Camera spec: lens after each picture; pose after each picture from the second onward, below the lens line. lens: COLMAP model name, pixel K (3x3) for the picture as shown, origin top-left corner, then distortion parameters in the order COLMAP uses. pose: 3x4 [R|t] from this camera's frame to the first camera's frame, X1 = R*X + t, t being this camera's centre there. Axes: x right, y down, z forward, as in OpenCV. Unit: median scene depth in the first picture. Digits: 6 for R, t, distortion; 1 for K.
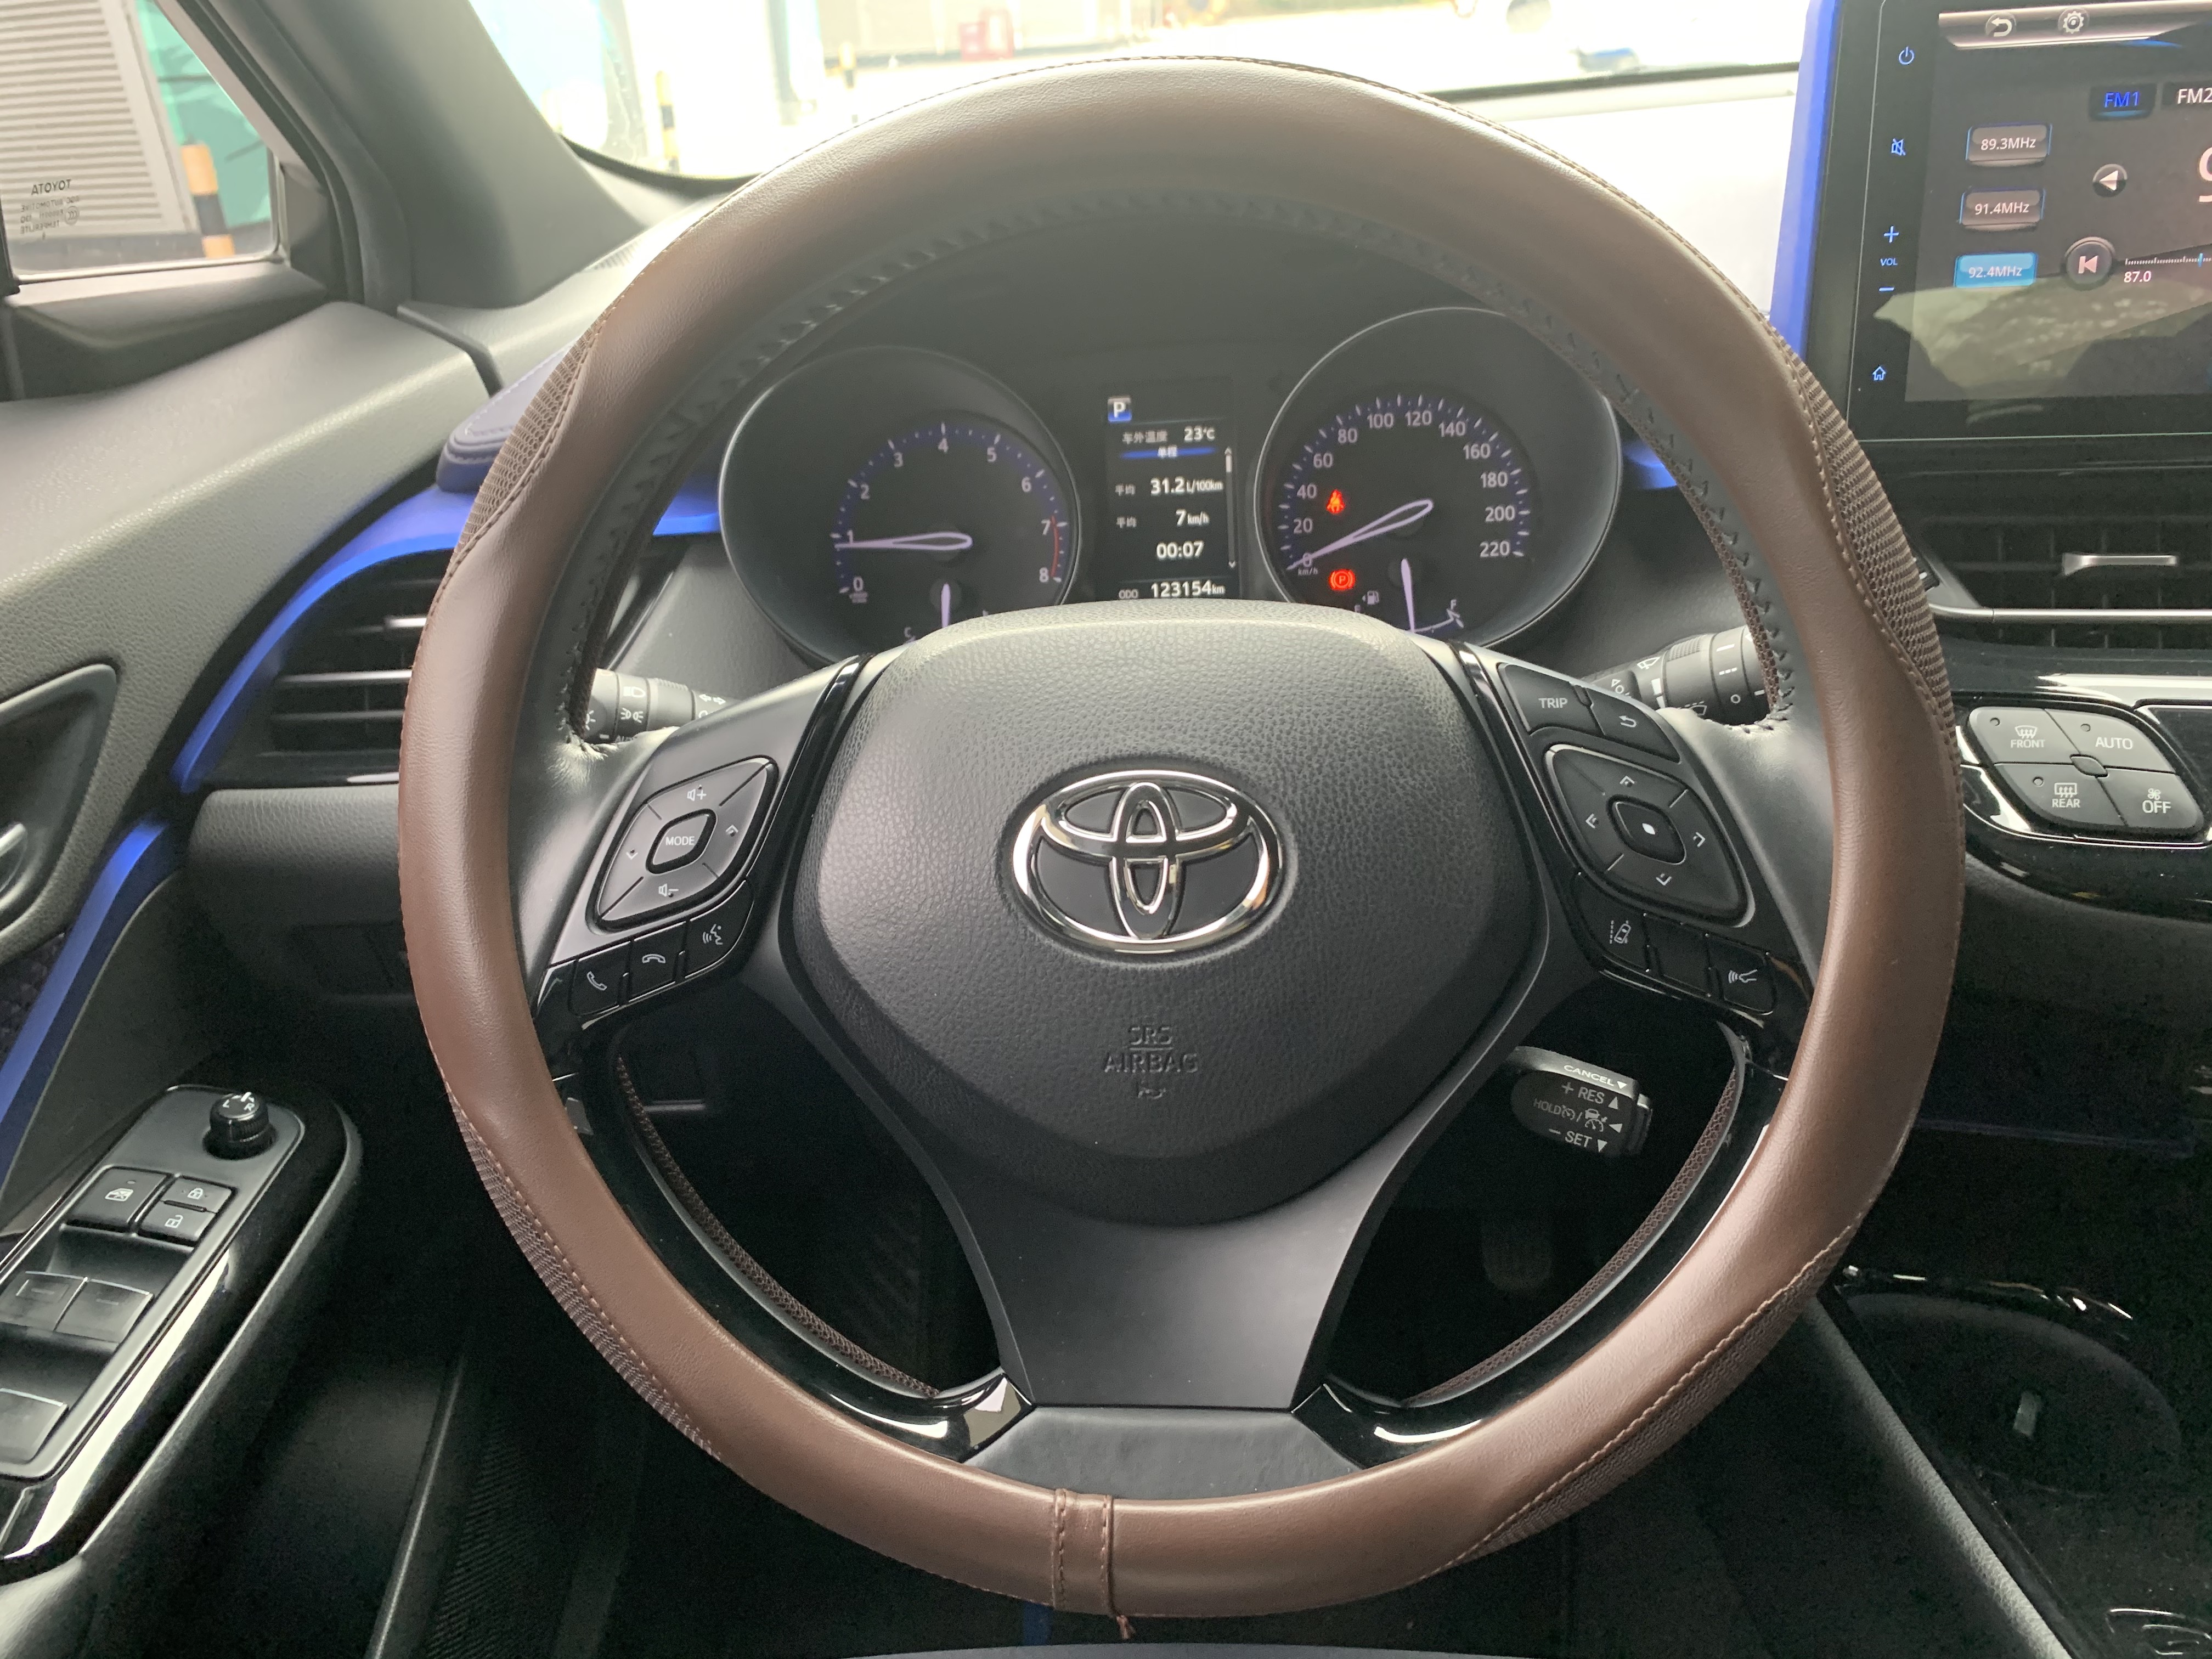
lens RADIAL K [[1693.1, 0, 1058.1], [0, 1693.1, 852.3], [0, 0, 1]] dist [-0.018406, 0.005097]
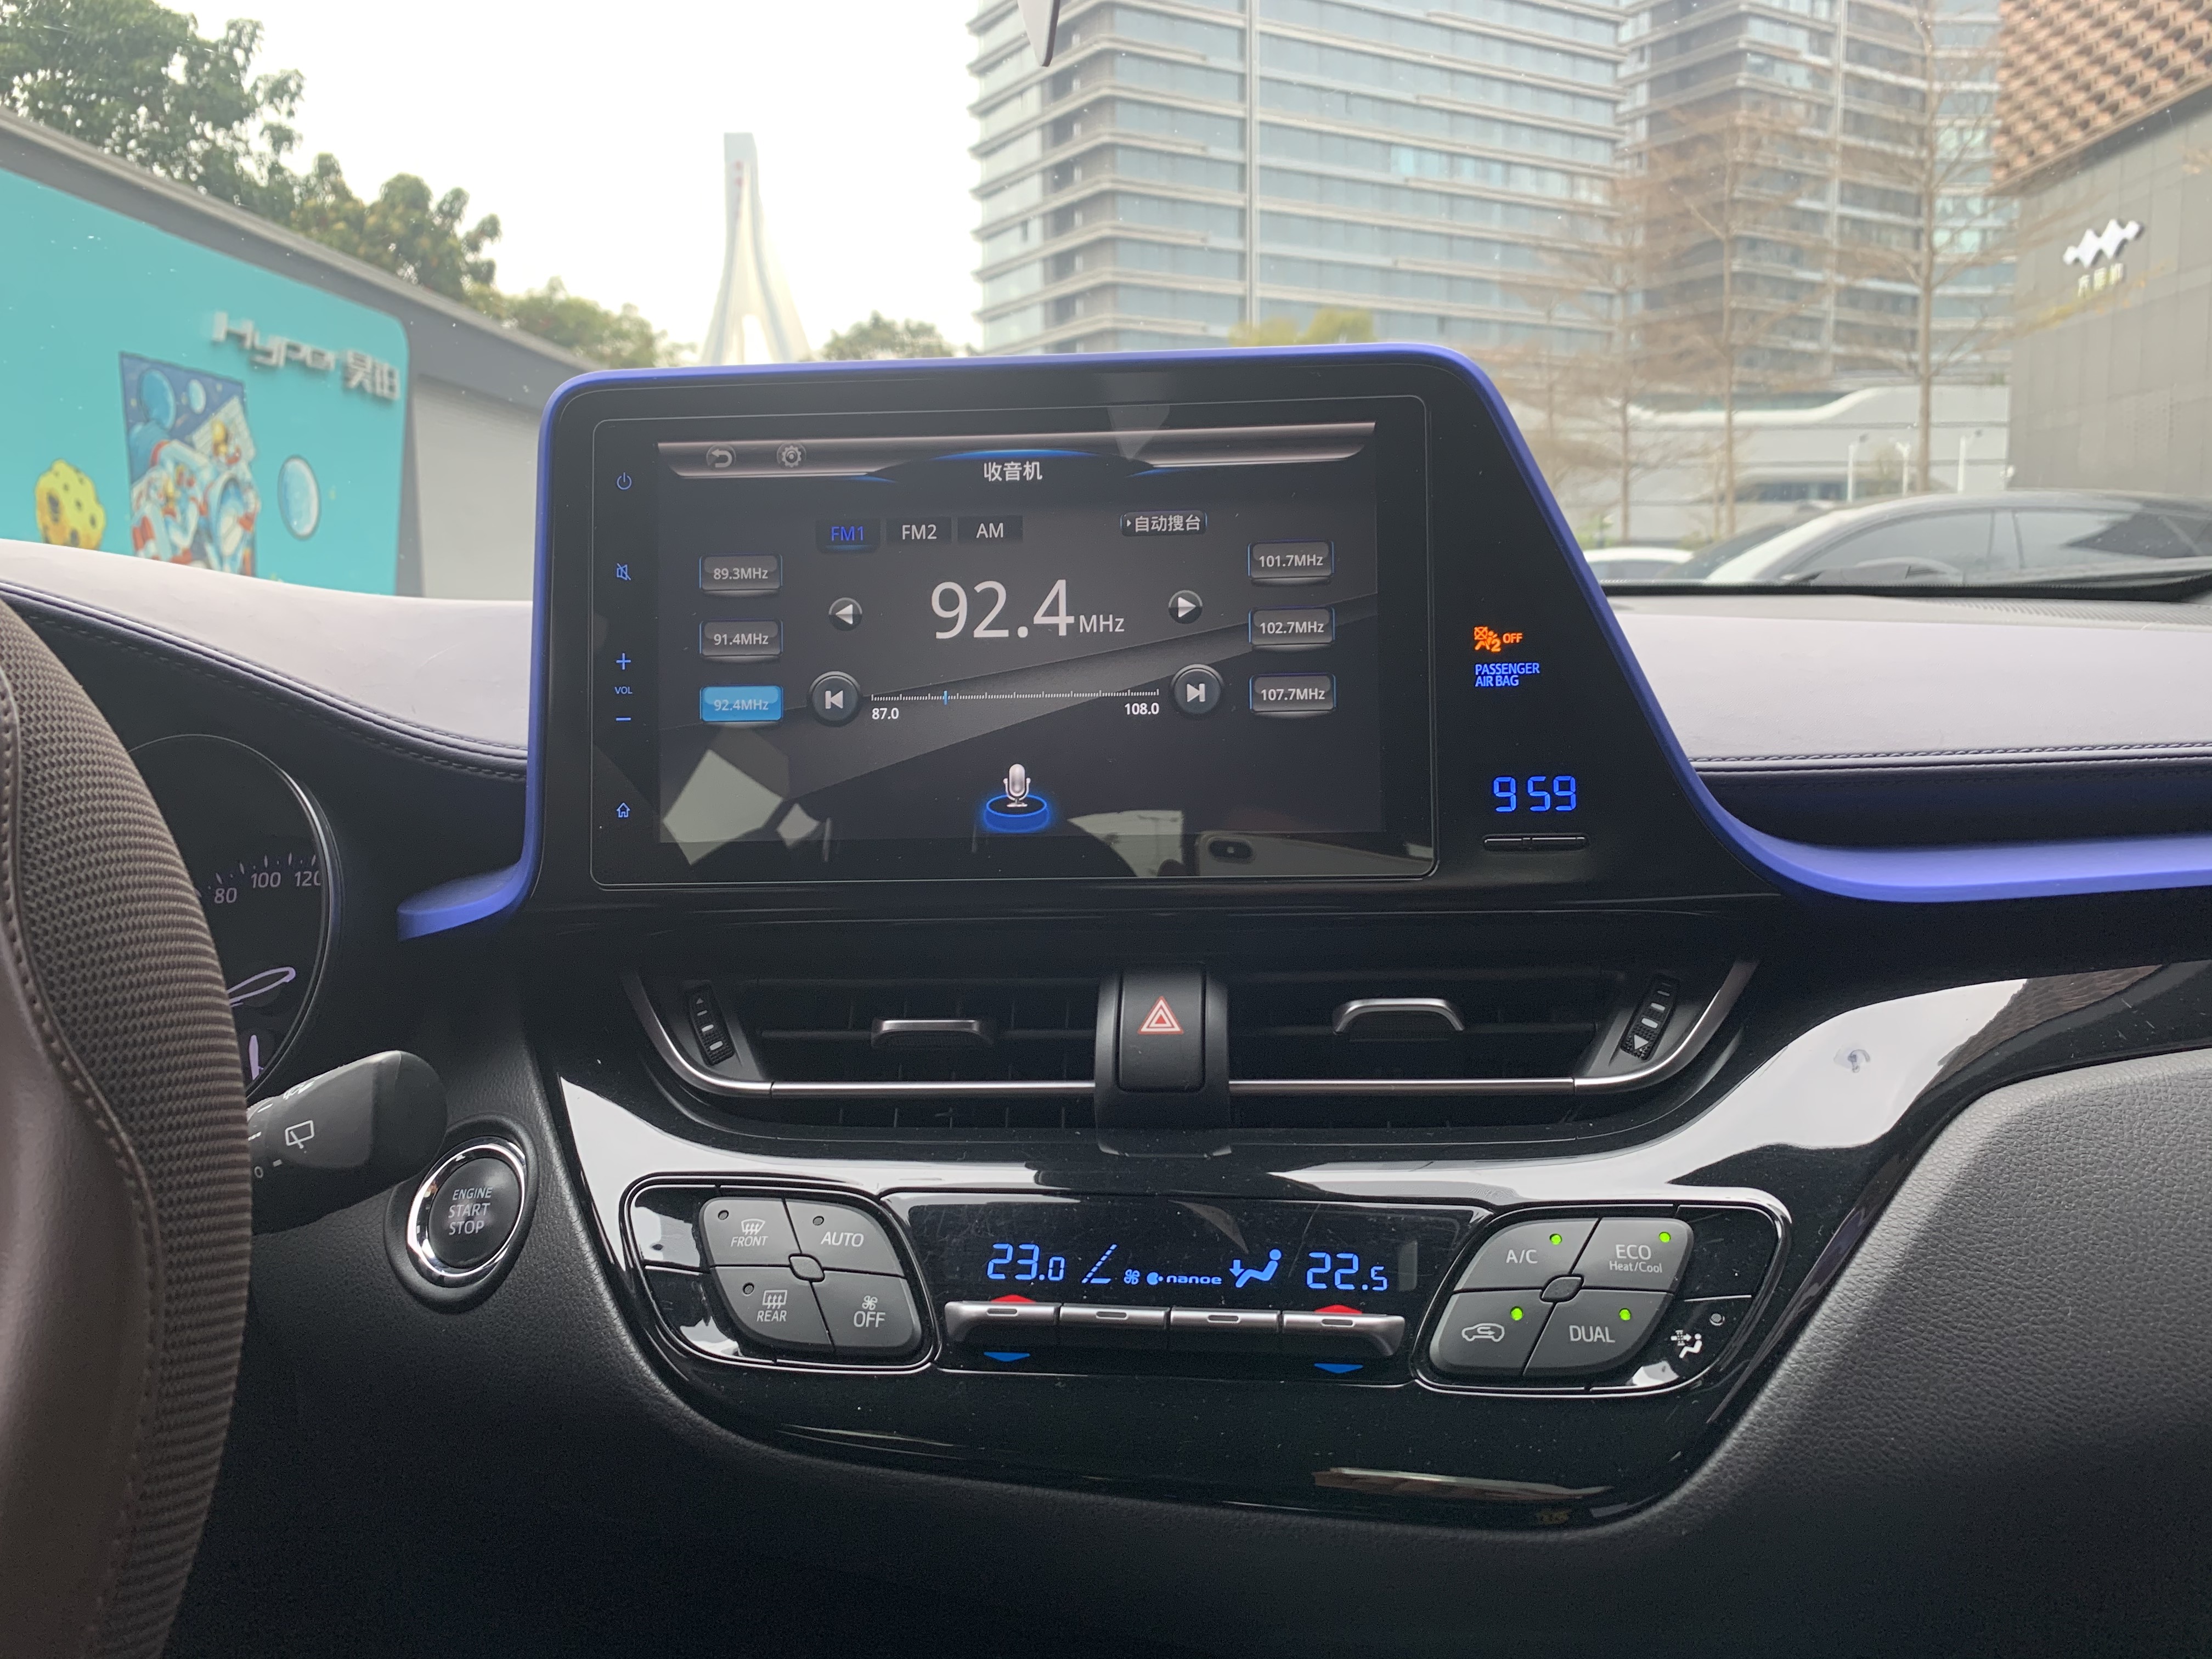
lens RADIAL K [[1693.1, 0, 1108.5], [0, 1693.1, 815.8], [0, 0, 1]] dist [-0.018406, 0.005097]
pose [[0.990432, 0.034991, 0.133494, 0.505549], [0.014296, 0.936102, -0.351437, 0.025303], [-0.137261, 0.349983, 0.926645, 0.123003]]
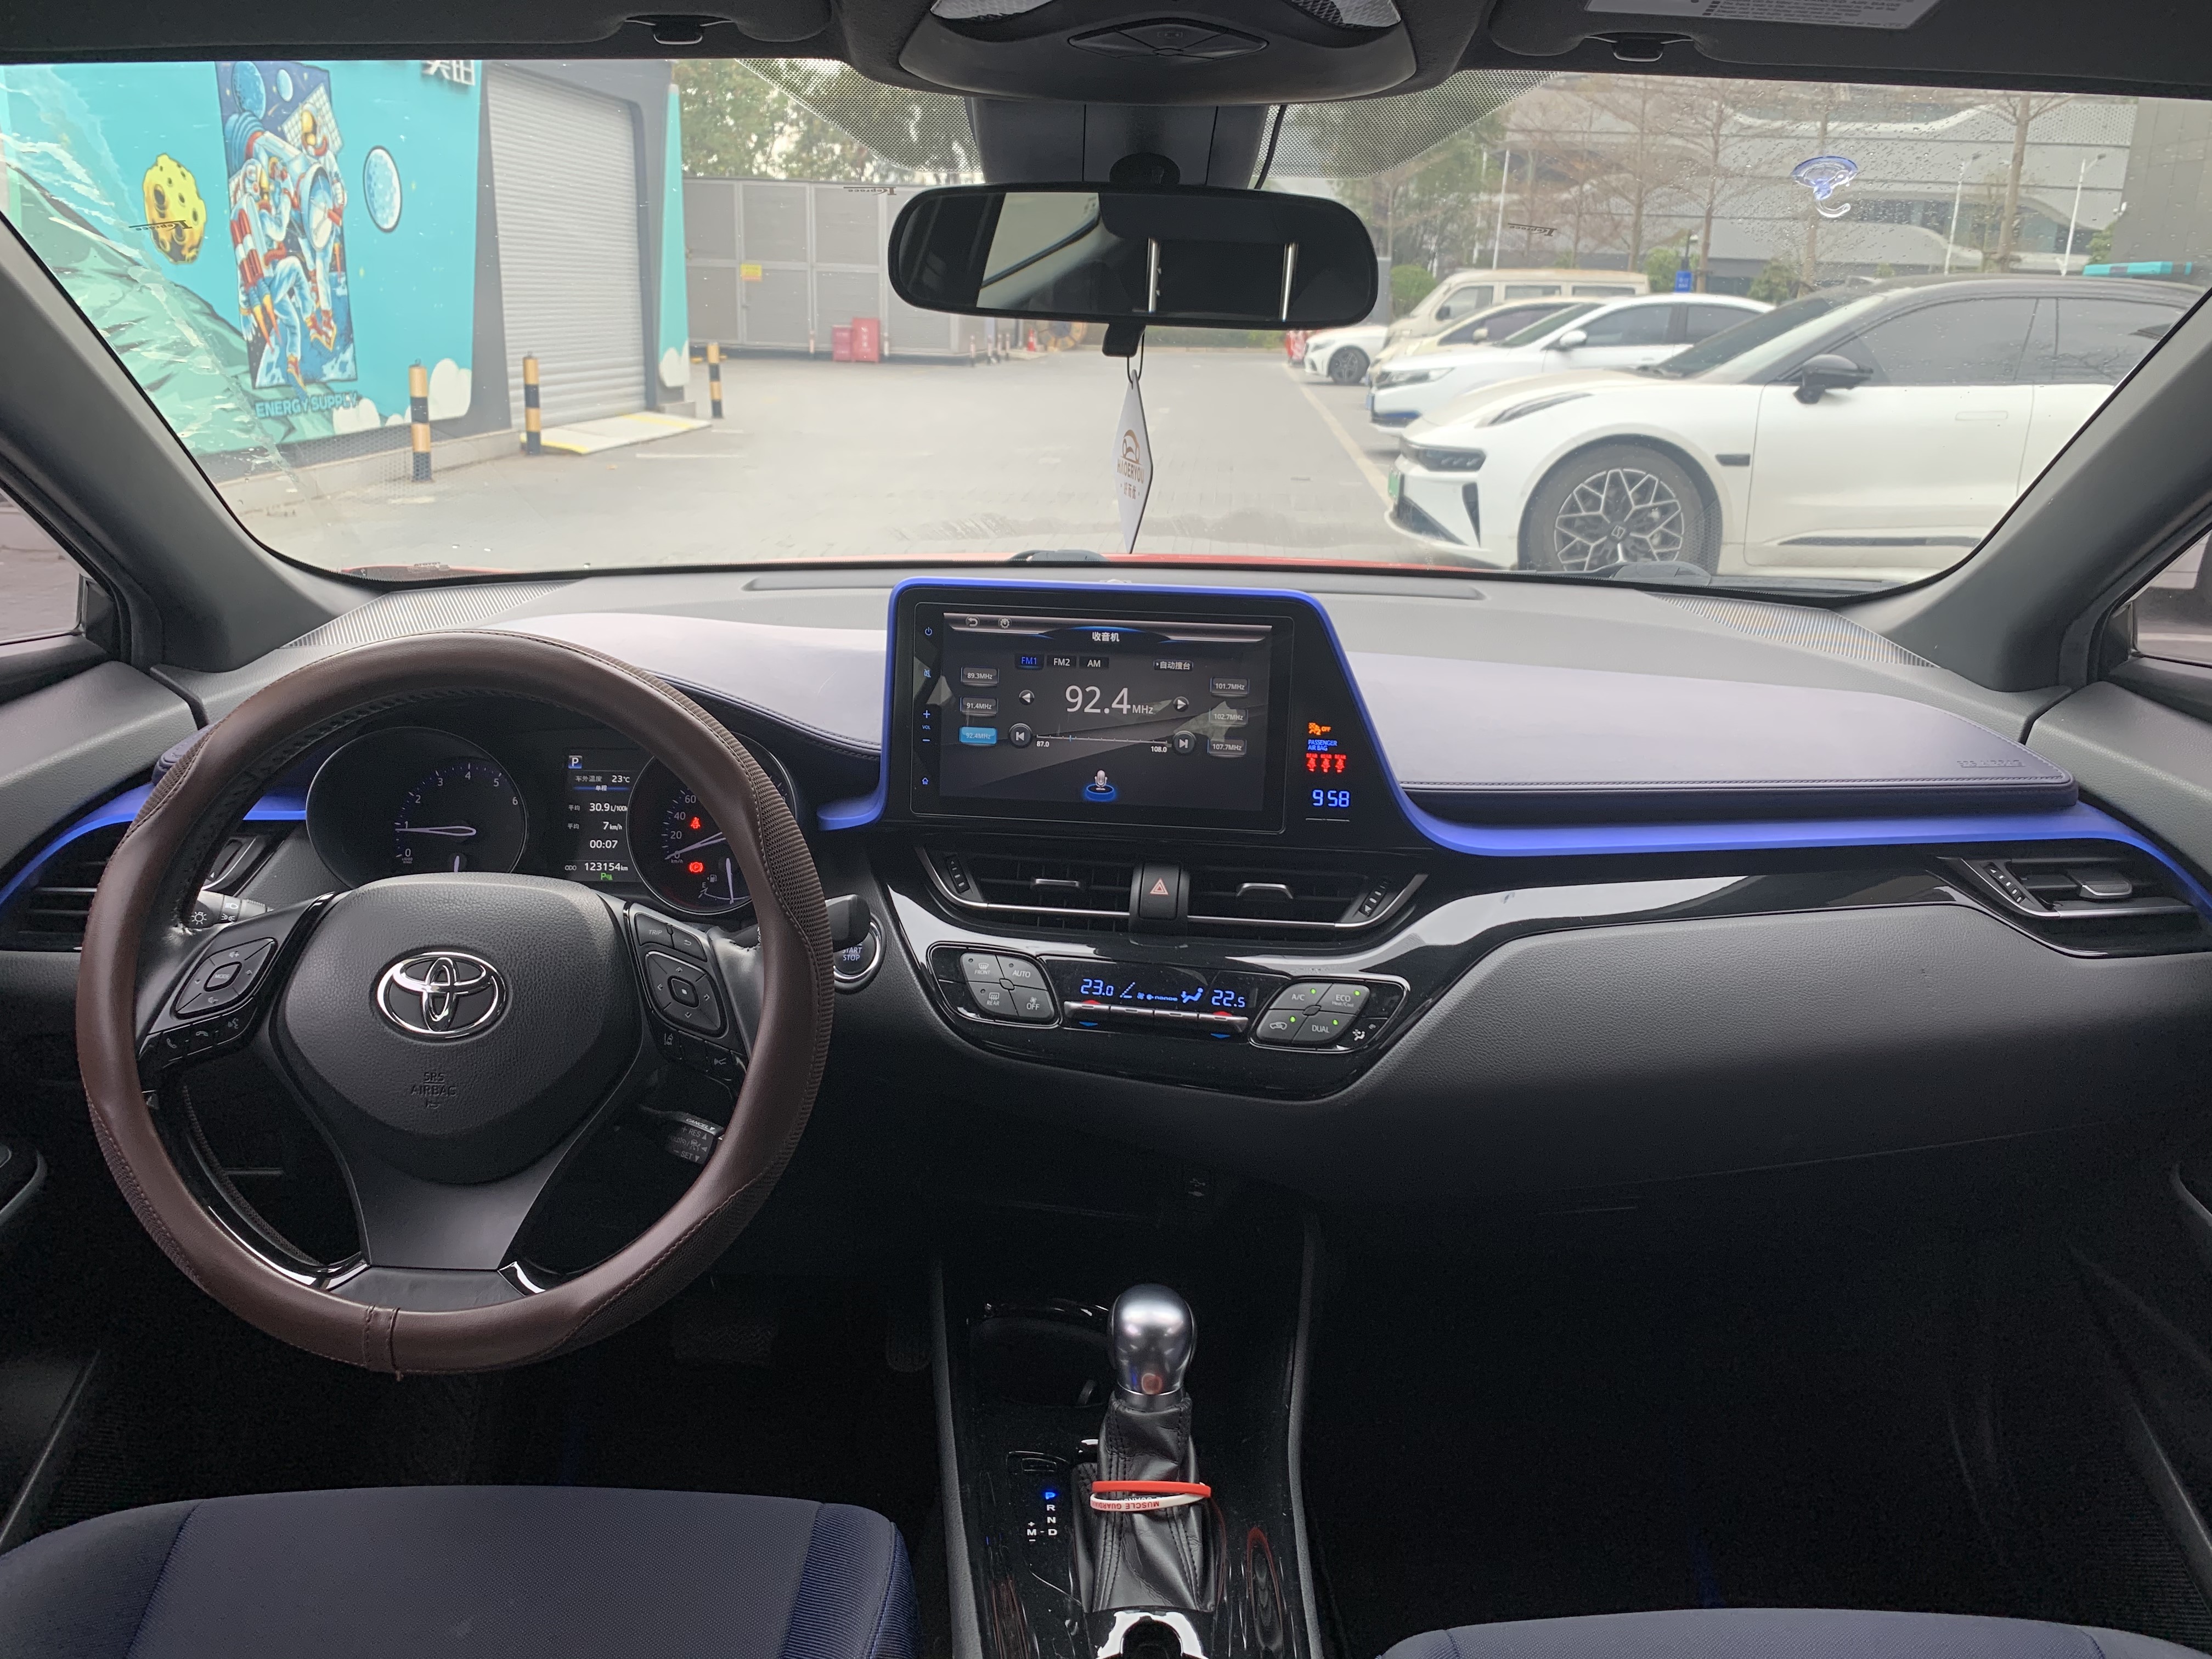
lens RADIAL K [[1693.1, 0, 1097.7], [0, 1693.1, 824.0], [0, 0, 1]] dist [-0.018406, 0.005097]
pose [[0.992116, 0.061616, 0.109127, 0.388982], [-0.041751, 0.983547, -0.175762, 0.082767], [-0.118162, 0.169820, 0.978366, -0.754786]]
